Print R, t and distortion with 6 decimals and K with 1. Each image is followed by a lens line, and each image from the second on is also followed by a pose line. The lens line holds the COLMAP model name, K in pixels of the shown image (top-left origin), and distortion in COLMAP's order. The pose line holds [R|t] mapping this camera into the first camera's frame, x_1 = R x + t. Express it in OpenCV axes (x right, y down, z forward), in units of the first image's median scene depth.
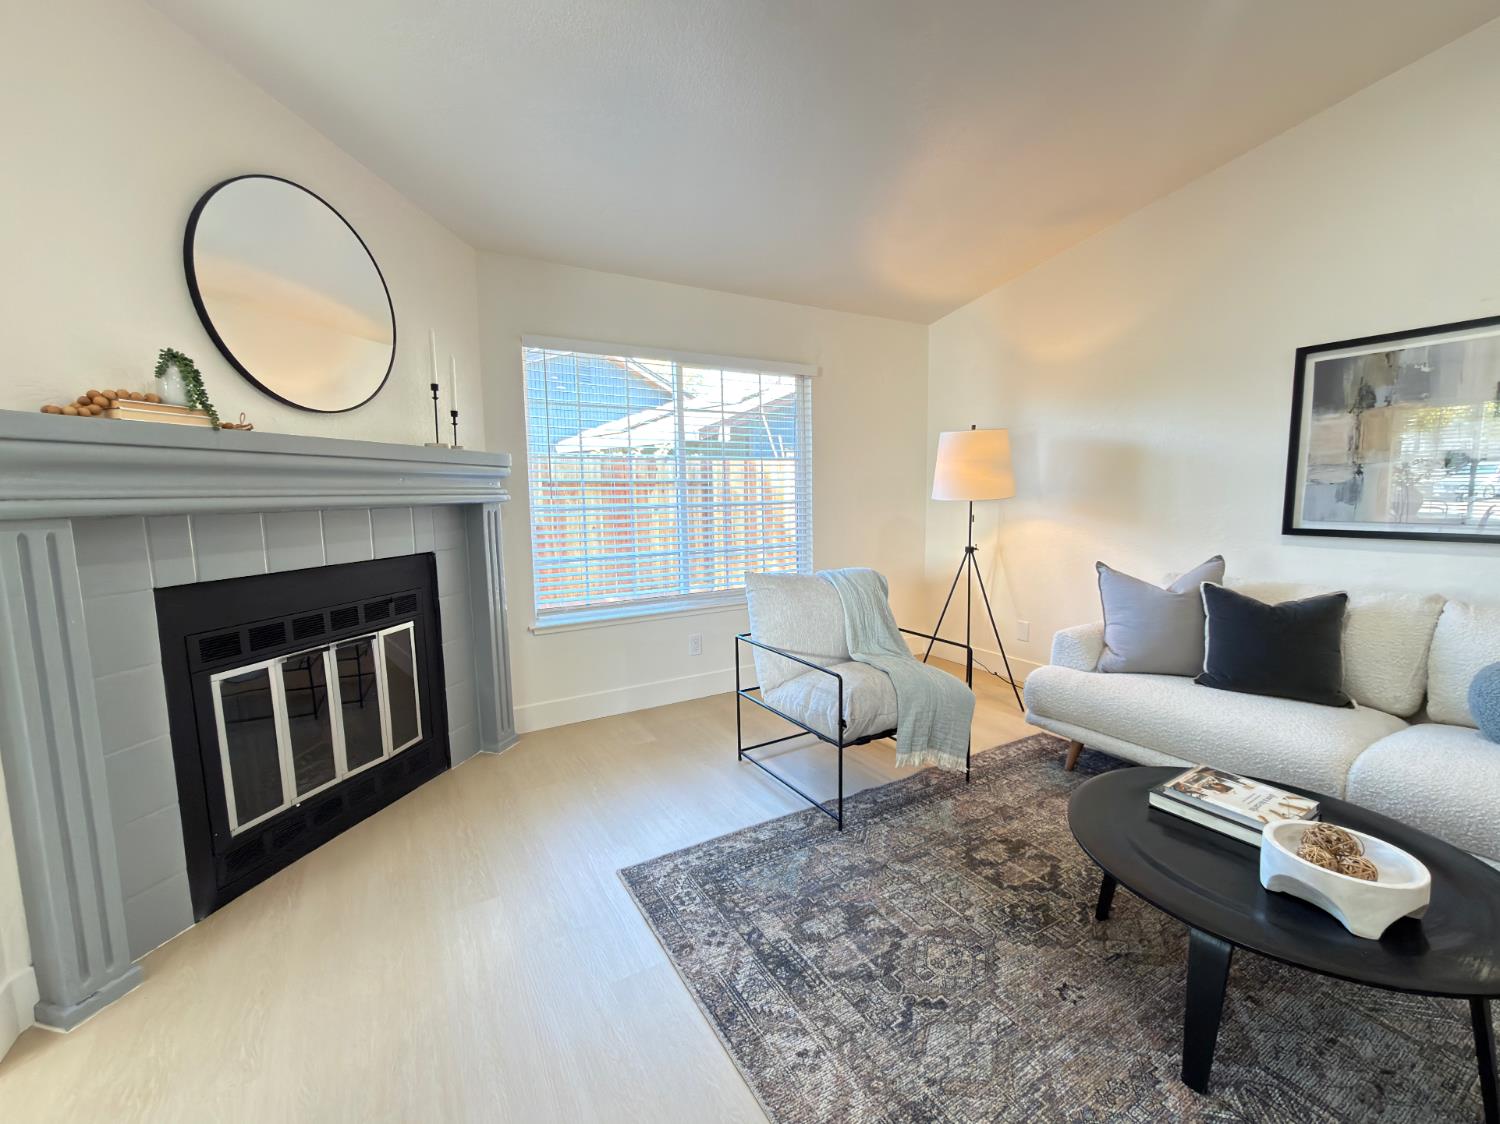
lens RADIAL K [[627.6, 0, 752.9], [0, 627.6, 564.1], [0, 0, 1]] dist [0.000650, 0.000030]
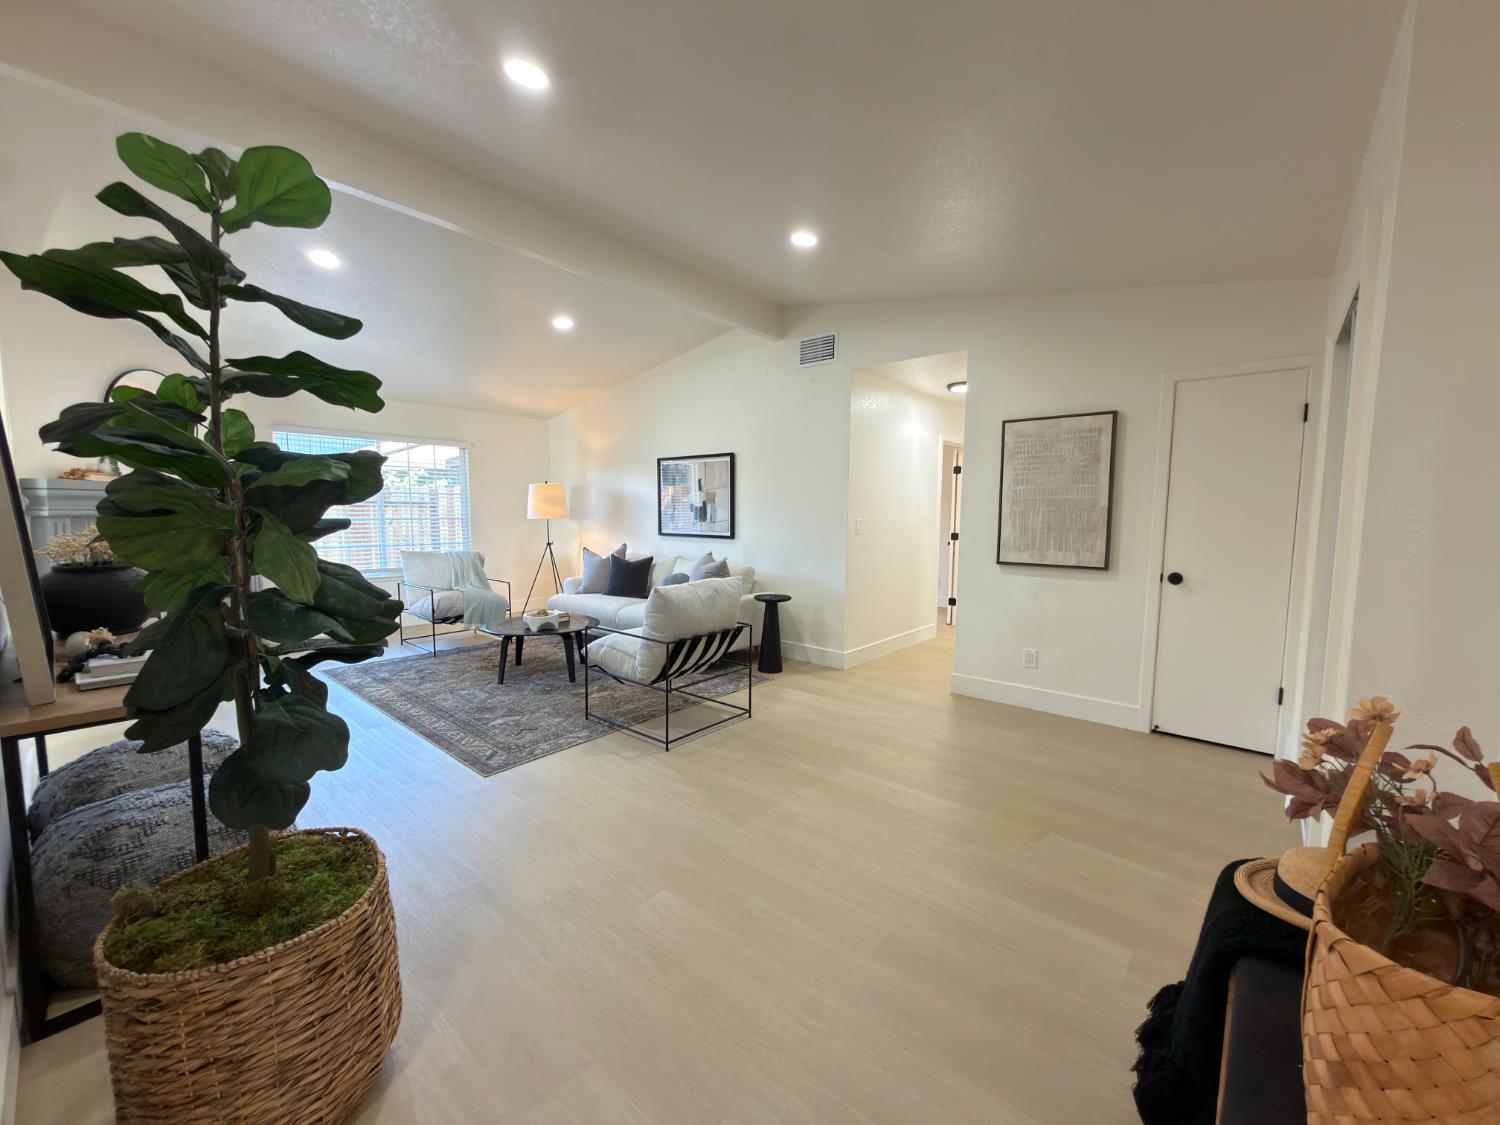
lens RADIAL K [[601.2, 0, 750.0], [0, 601.2, 562.5], [0, 0, 1]] dist [0.001074, 0.000186]
pose [[0.948664, -0.003813, 0.316263, 0.508138], [0.014554, 0.999394, -0.031609, 0.146578], [-0.315951, 0.034589, 0.948145, -1.399052]]
